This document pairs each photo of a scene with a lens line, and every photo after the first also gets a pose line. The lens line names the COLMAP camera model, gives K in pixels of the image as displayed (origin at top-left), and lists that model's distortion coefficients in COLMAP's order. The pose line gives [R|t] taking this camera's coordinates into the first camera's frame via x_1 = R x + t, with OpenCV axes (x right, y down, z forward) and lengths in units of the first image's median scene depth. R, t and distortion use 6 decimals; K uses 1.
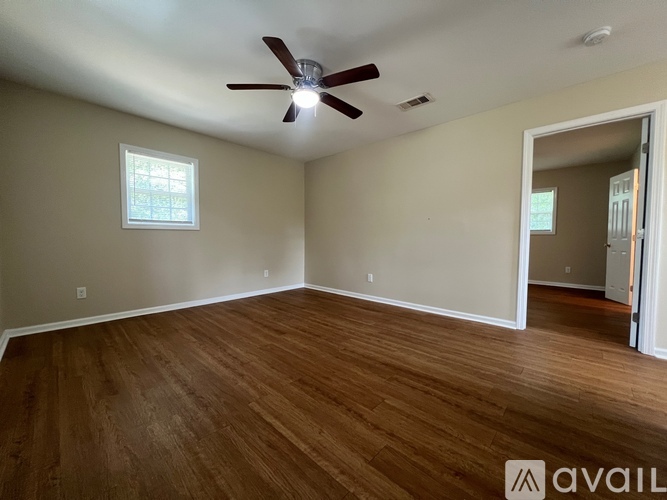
lens RADIAL K [[266.6, 0, 332.0], [0, 266.6, 248.9], [0, 0, 1]] dist [-0.002525, -0.000127]
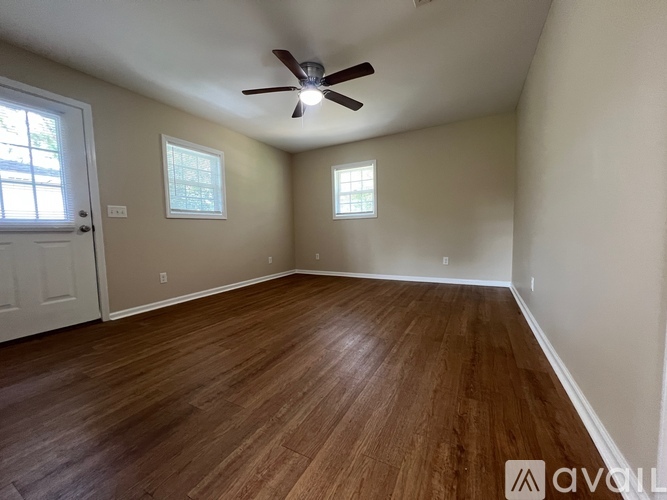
lens RADIAL K [[266.6, 0, 332.6], [0, 266.6, 250.0], [0, 0, 1]] dist [-0.002525, -0.000127]
pose [[0.259674, 0.059917, -0.963836, 1.015176], [-0.011821, 0.998196, 0.058868, 0.013393], [0.965624, -0.003893, 0.259914, 0.768365]]
